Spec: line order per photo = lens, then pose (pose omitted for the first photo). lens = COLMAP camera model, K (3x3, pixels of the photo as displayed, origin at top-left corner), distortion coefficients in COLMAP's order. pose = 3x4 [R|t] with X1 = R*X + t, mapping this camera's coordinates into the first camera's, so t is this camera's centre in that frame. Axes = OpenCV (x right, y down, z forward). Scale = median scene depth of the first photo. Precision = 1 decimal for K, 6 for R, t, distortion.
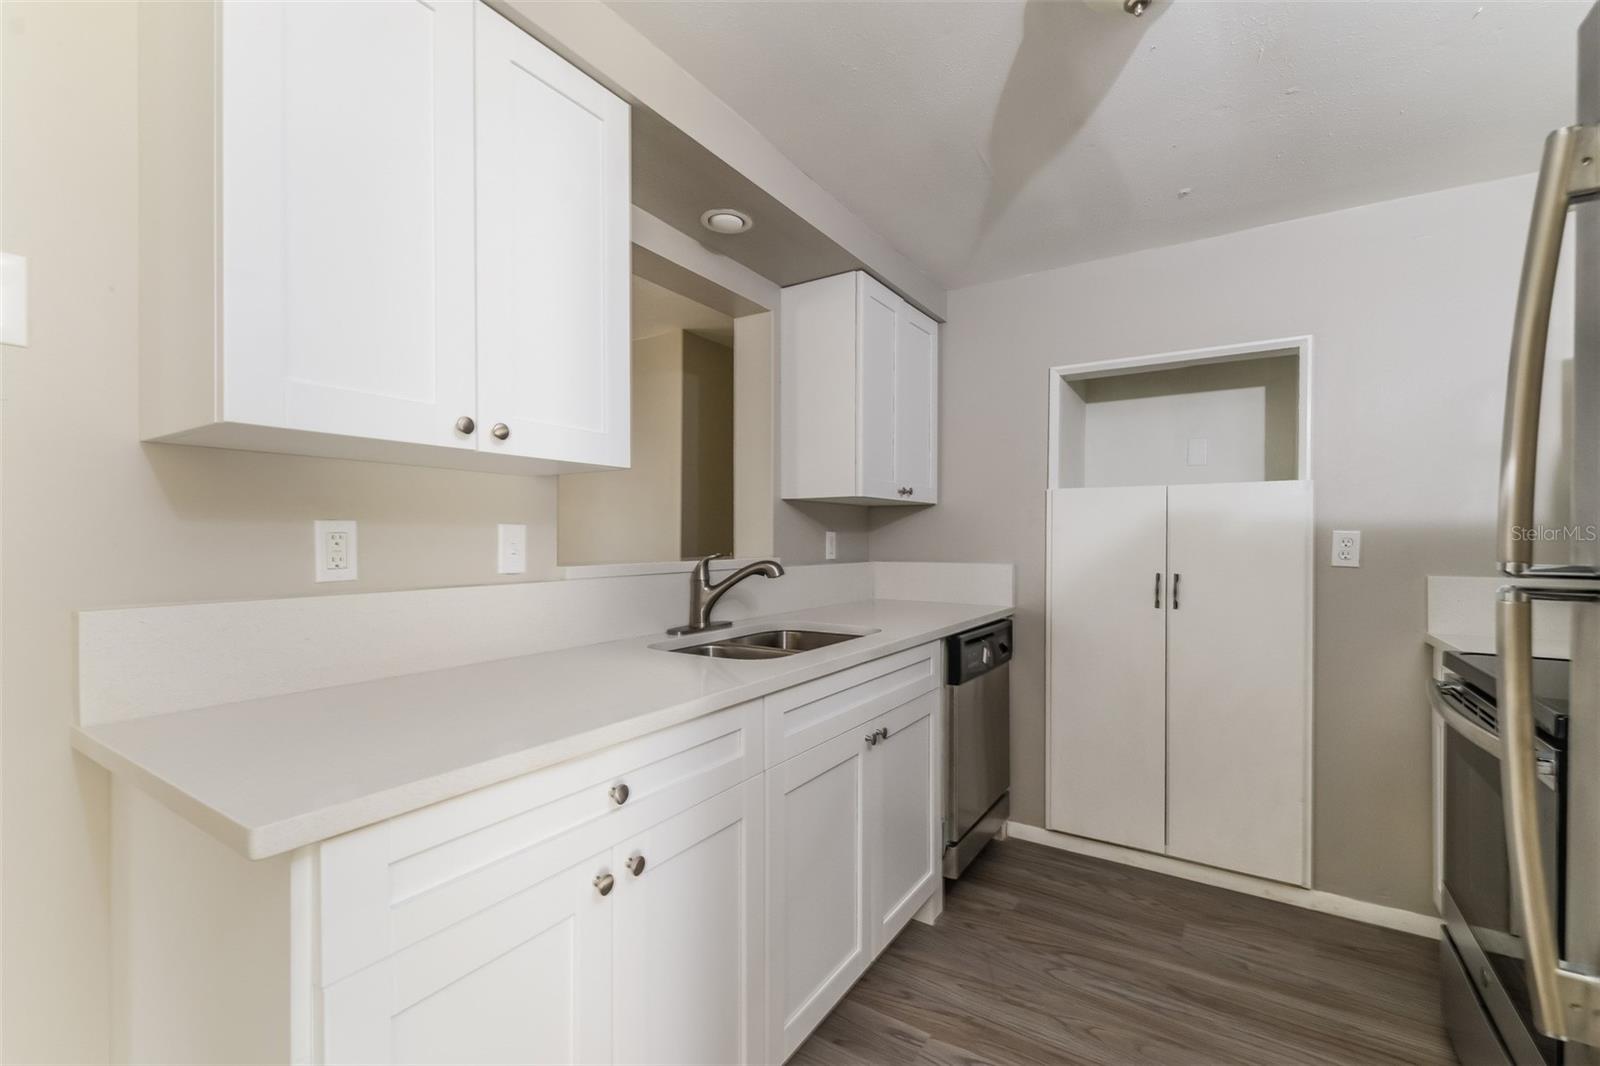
lens RADIAL K [[690.6, 0, 793.1], [0, 690.6, 541.9], [0, 0, 1]] dist [0.006589, -0.000575]
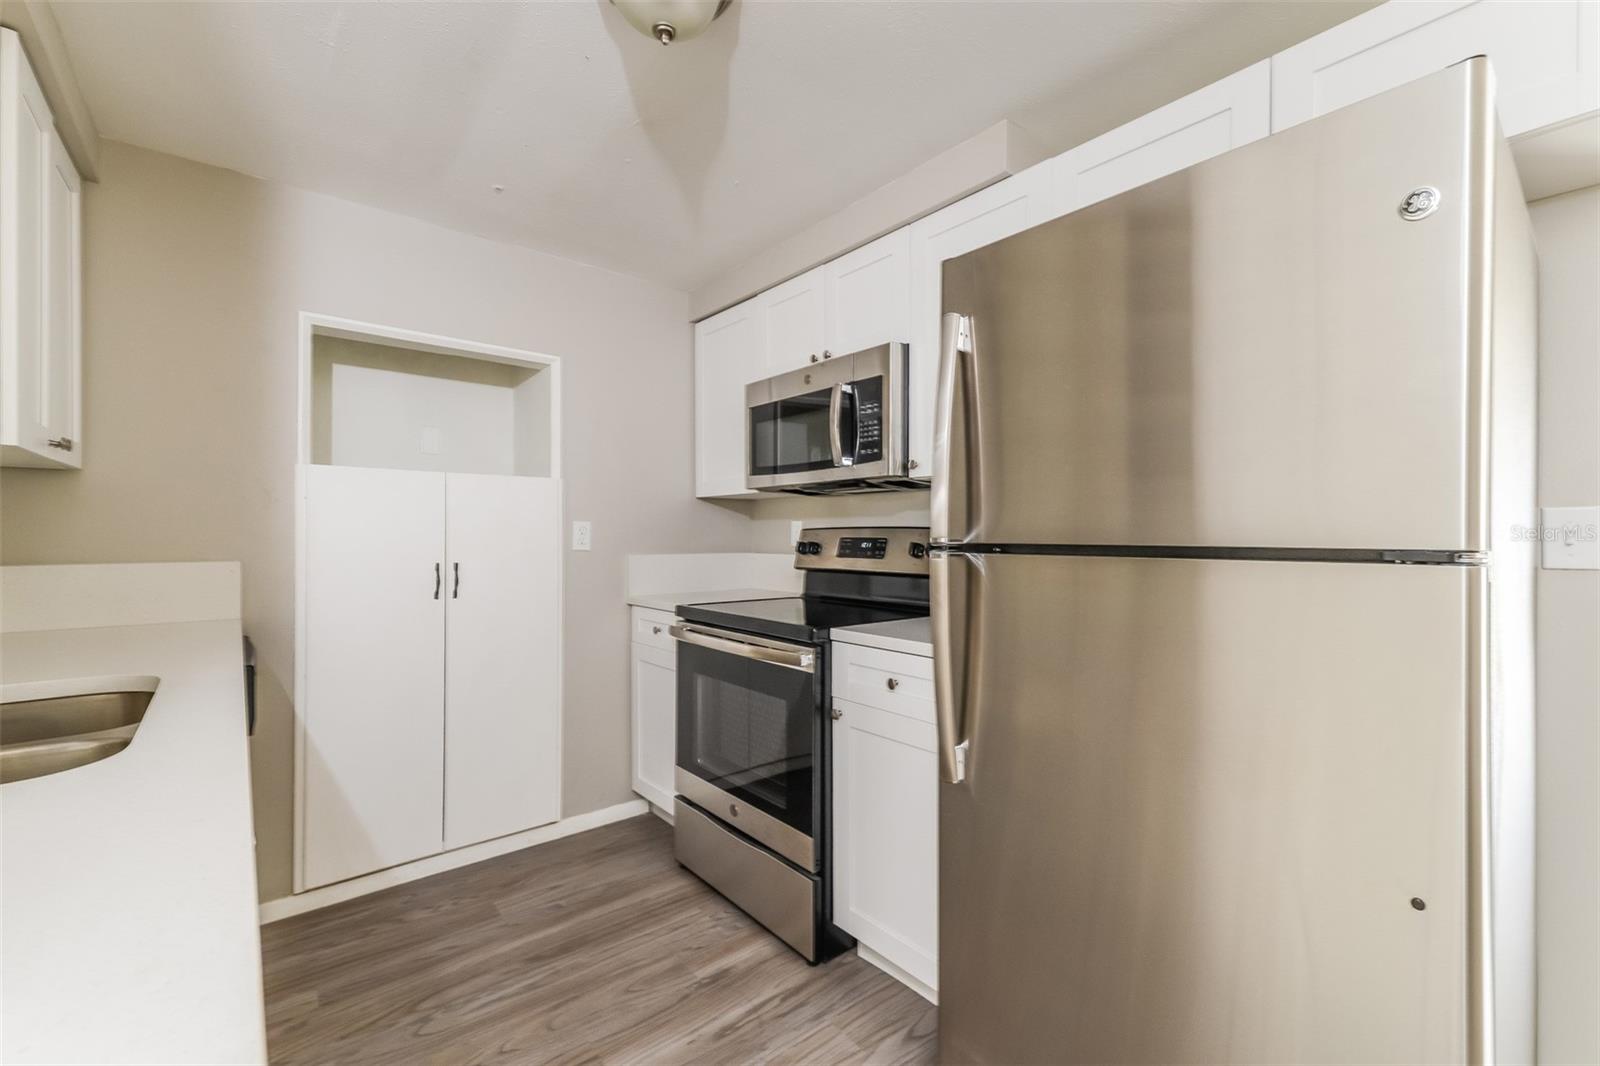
lens RADIAL K [[678.0, 0, 809.1], [0, 678.0, 534.8], [0, 0, 1]] dist [0.002331, -0.000163]
pose [[0.280222, -0.005260, 0.959921, -0.273573], [0.002275, 0.999986, 0.004815, 0.003320], [-0.959933, 0.000835, 0.280230, 0.282427]]
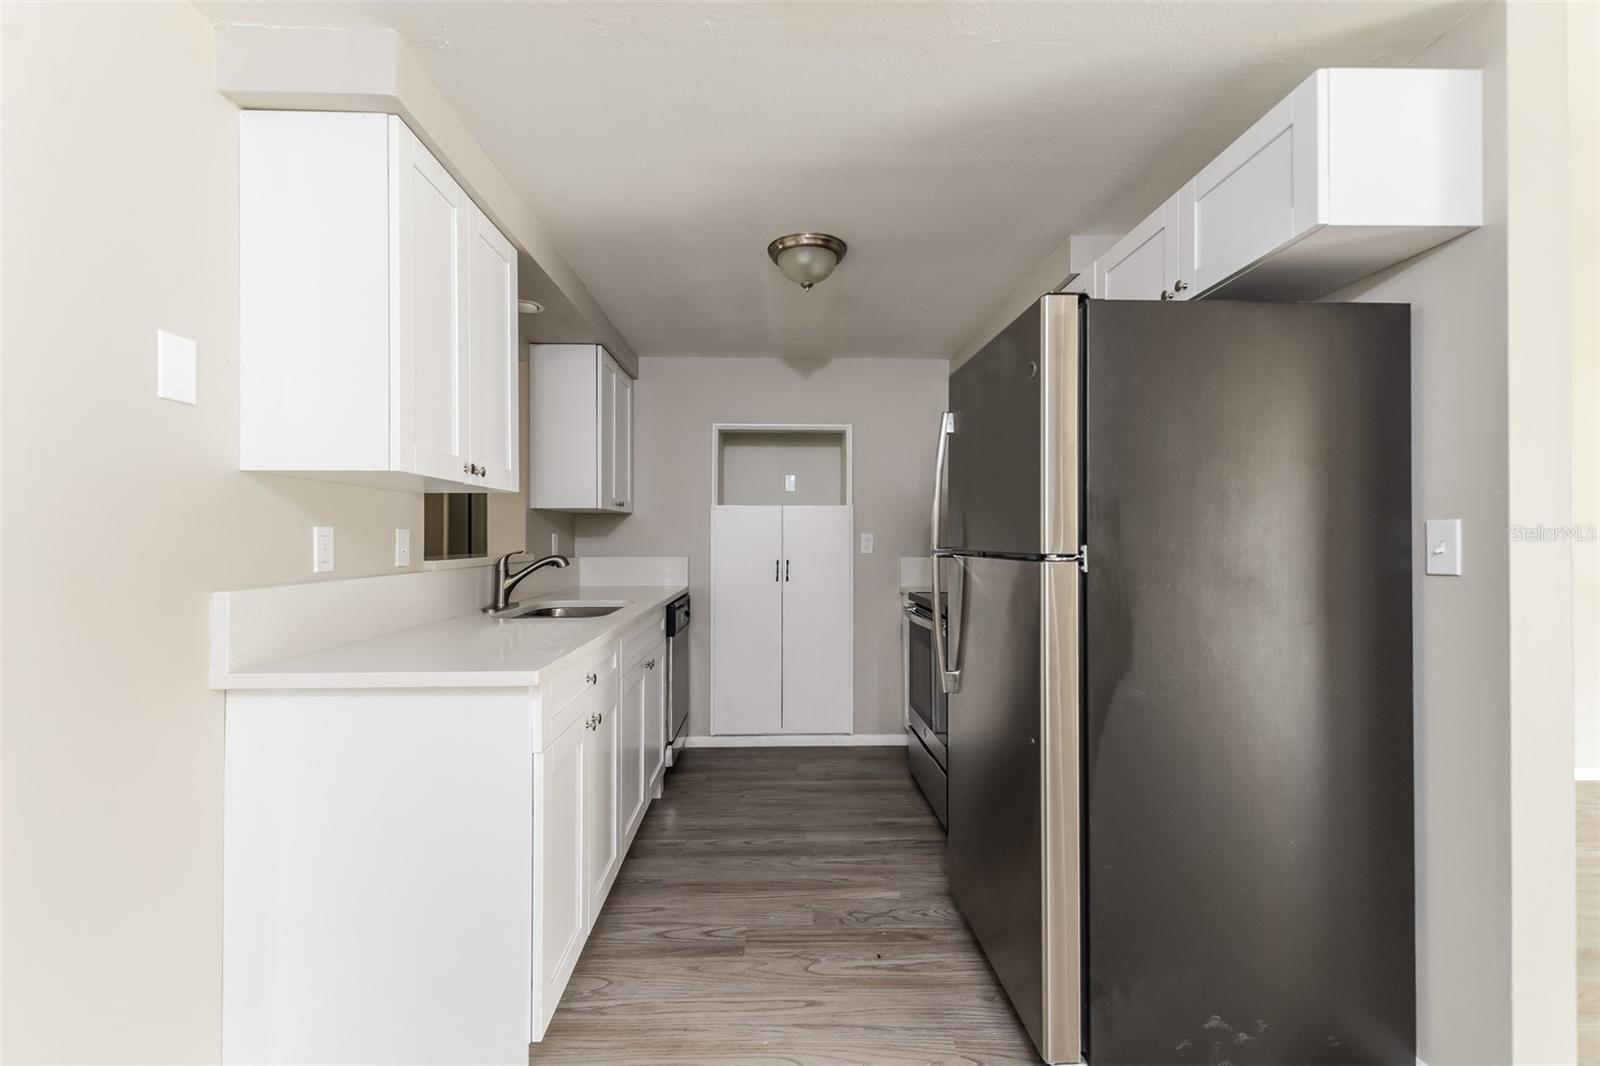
lens RADIAL K [[690.6, 0, 793.1], [0, 690.6, 541.9], [0, 0, 1]] dist [0.006589, -0.000575]
pose [[0.818155, -0.005658, 0.574970, -0.434540], [0.005670, 0.999982, 0.001772, 0.000636], [-0.574970, 0.001811, 0.818173, -0.400348]]
